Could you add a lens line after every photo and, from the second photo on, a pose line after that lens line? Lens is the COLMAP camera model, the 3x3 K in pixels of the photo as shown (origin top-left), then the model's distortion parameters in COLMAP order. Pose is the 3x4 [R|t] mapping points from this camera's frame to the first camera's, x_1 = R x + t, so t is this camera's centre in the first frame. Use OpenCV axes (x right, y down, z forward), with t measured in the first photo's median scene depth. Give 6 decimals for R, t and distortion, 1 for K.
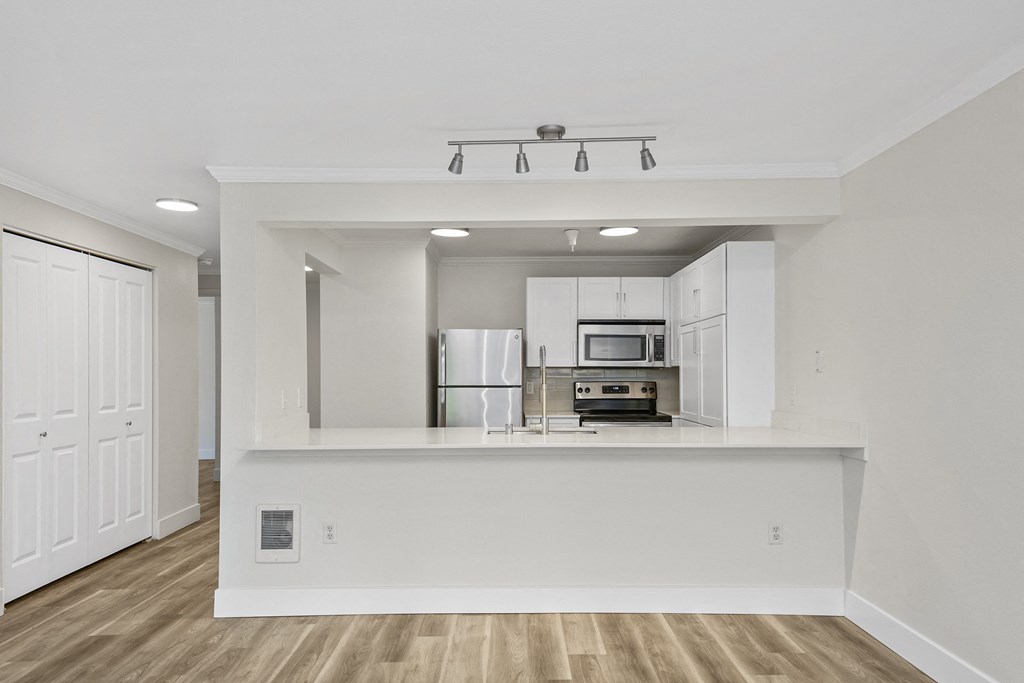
lens RADIAL K [[675.1, 0, 510.9], [0, 675.1, 365.9], [0, 0, 1]] dist [0.073292, 0.001330]
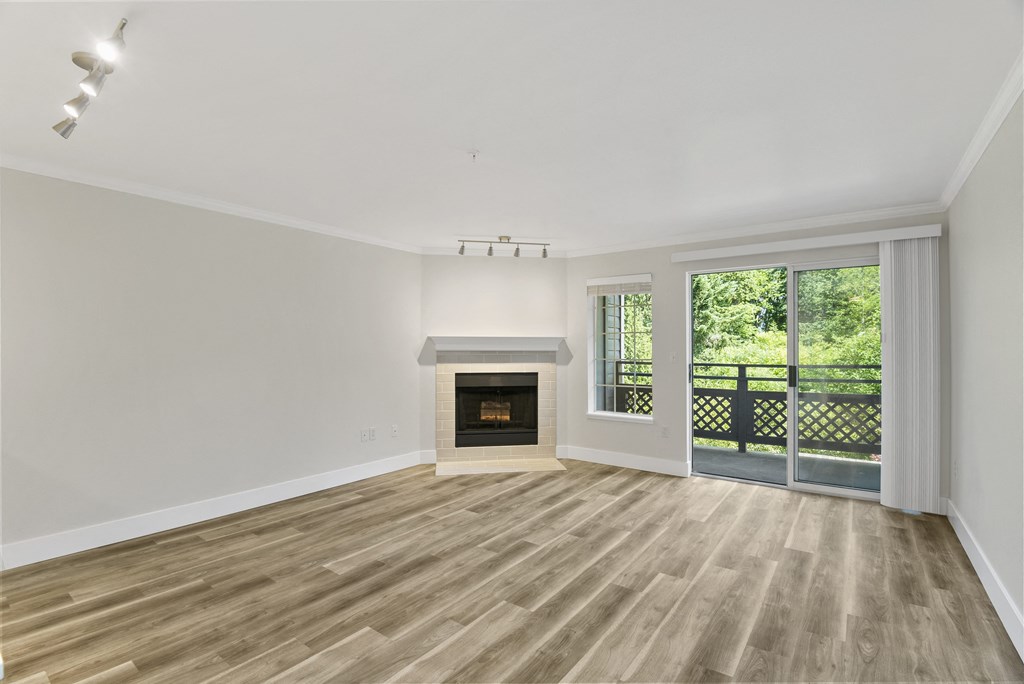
lens RADIAL K [[475.7, 0, 511.3], [0, 475.7, 344.6], [0, 0, 1]] dist [-0.000487, -0.023919]
pose [[-0.809367, 0.011306, 0.587195, -0.510166], [-0.000935, 0.999789, -0.020539, 0.014027], [-0.587303, -0.017173, -0.809185, 0.839679]]
